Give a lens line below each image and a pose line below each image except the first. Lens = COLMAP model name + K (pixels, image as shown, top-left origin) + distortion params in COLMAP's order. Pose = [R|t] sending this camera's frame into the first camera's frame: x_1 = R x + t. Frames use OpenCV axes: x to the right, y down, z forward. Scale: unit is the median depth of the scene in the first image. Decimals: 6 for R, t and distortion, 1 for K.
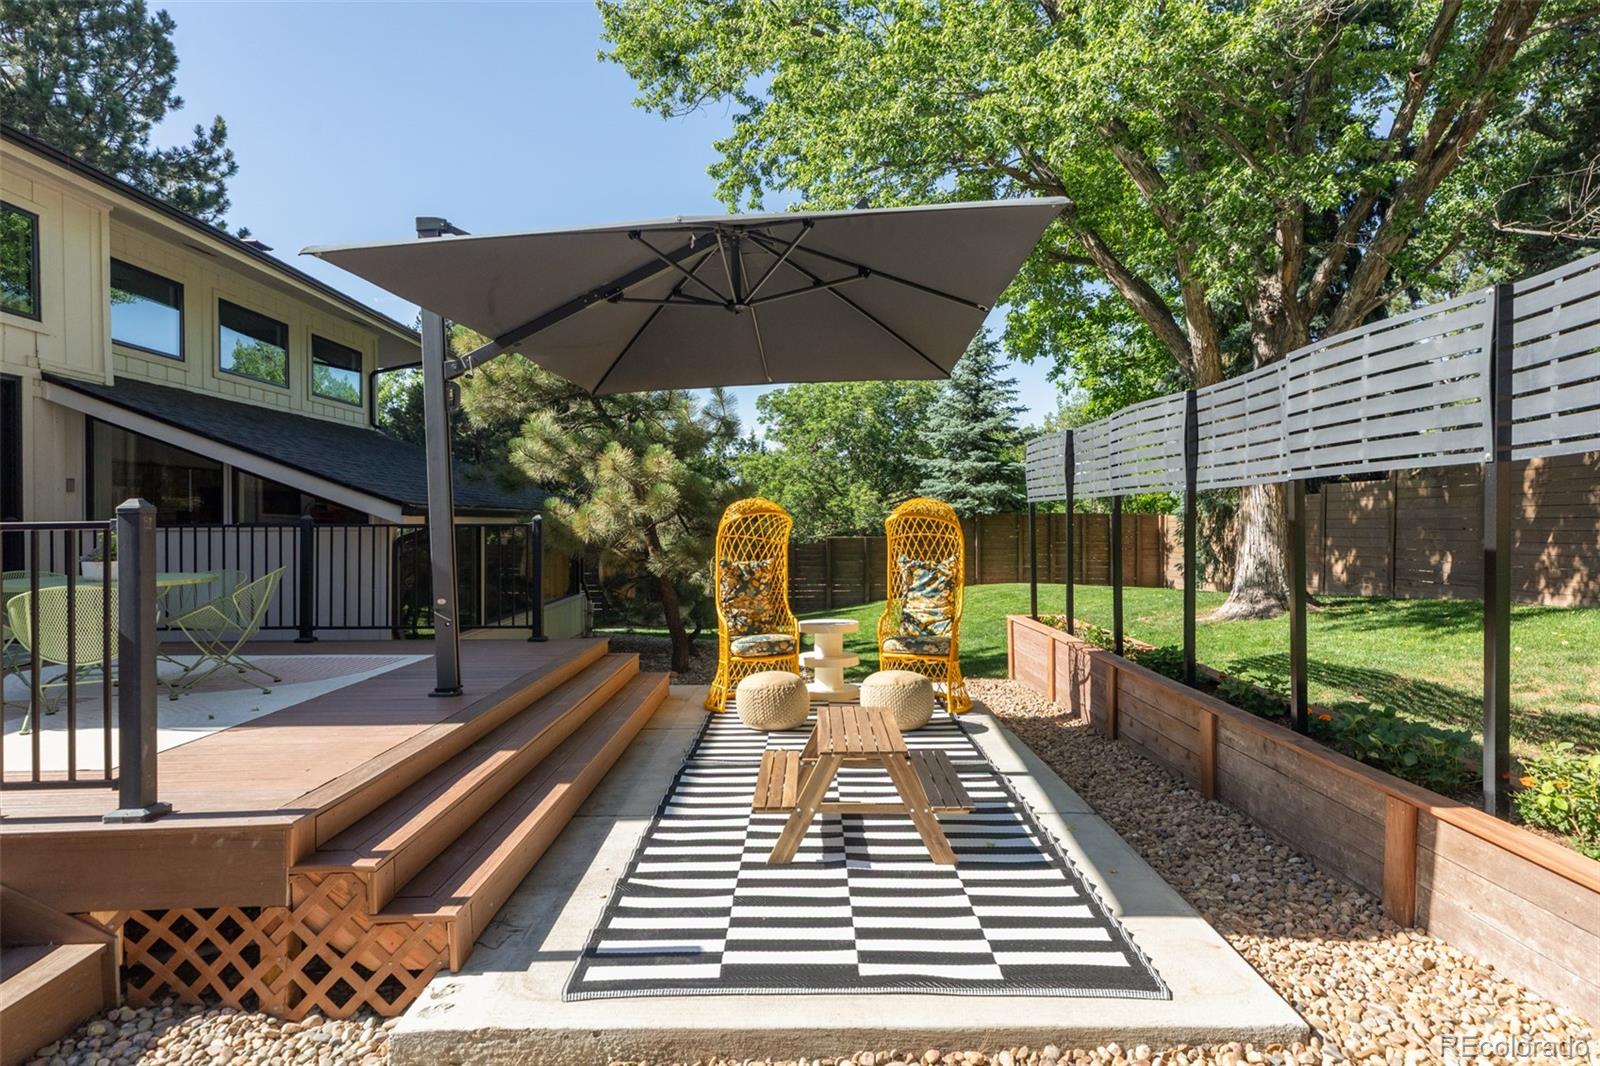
lens RADIAL K [[926.4, 0, 800.0], [0, 926.4, 533.0], [0, 0, 1]] dist [0.002972, 0.000235]
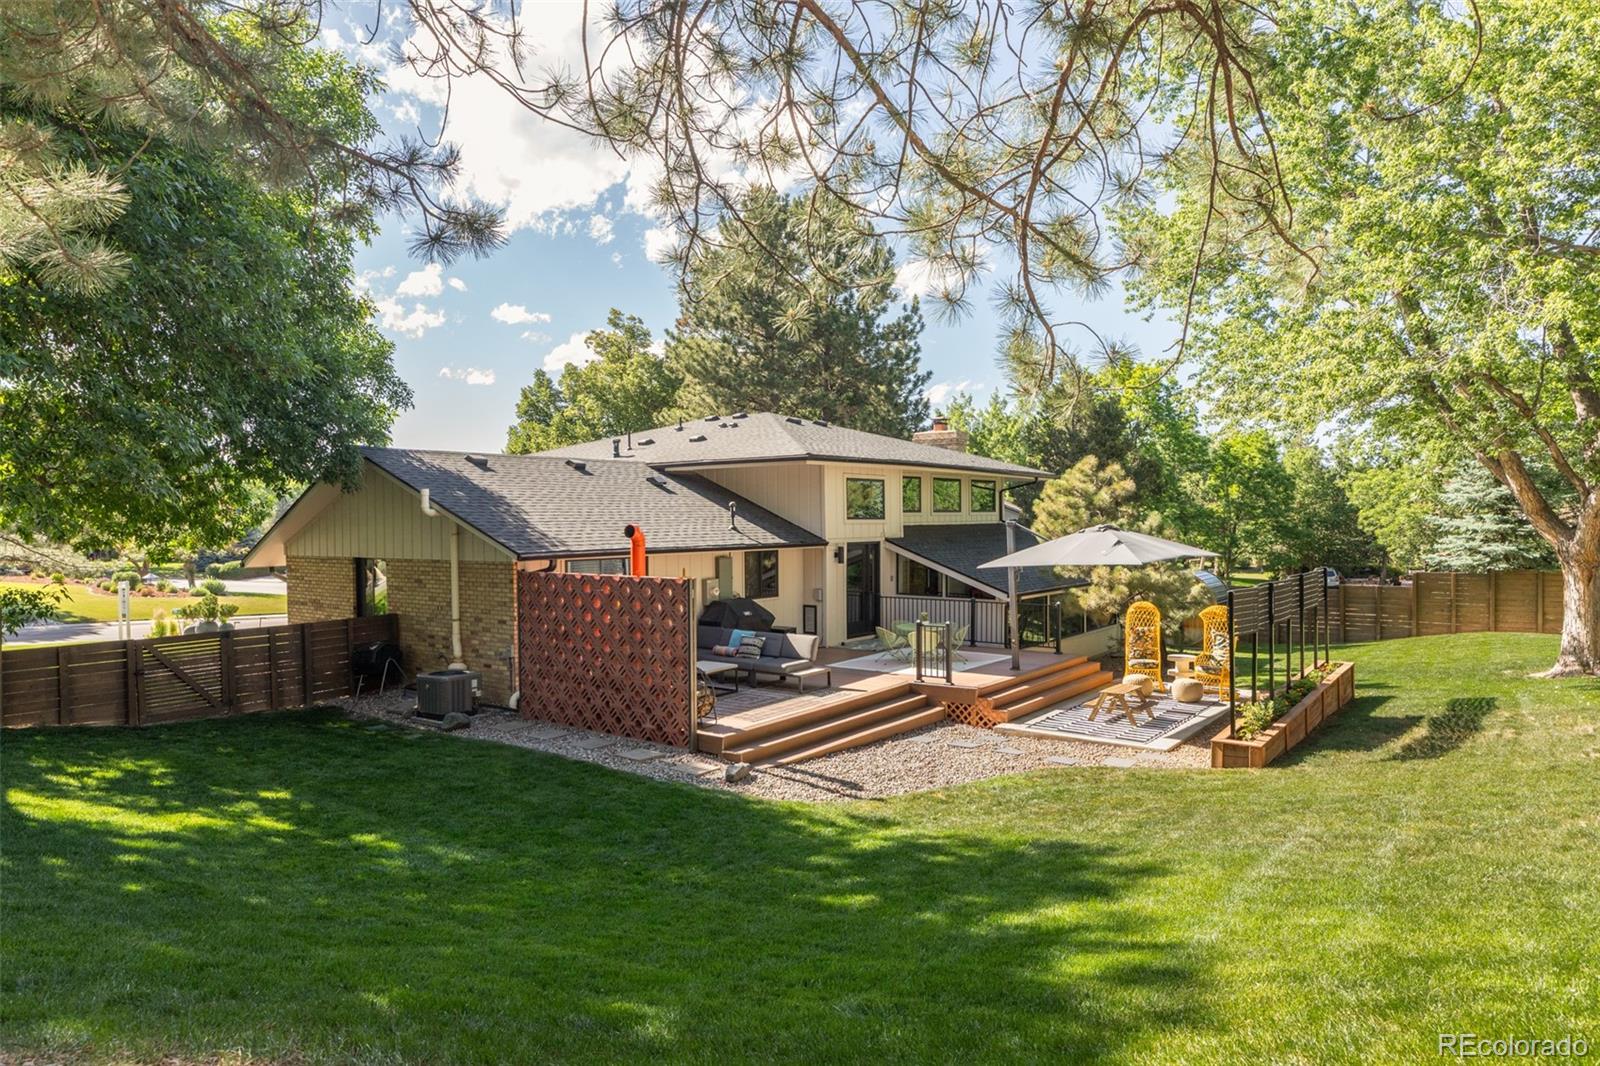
lens RADIAL K [[996.4, 0, 800.0], [0, 996.4, 533.0], [0, 0, 1]] dist [-0.003260, -0.001294]
pose [[0.801524, 0.013504, -0.597810, 0.403500], [-0.006995, 0.999888, 0.013208, -0.126624], [0.597921, -0.006405, 0.801529, -0.827304]]
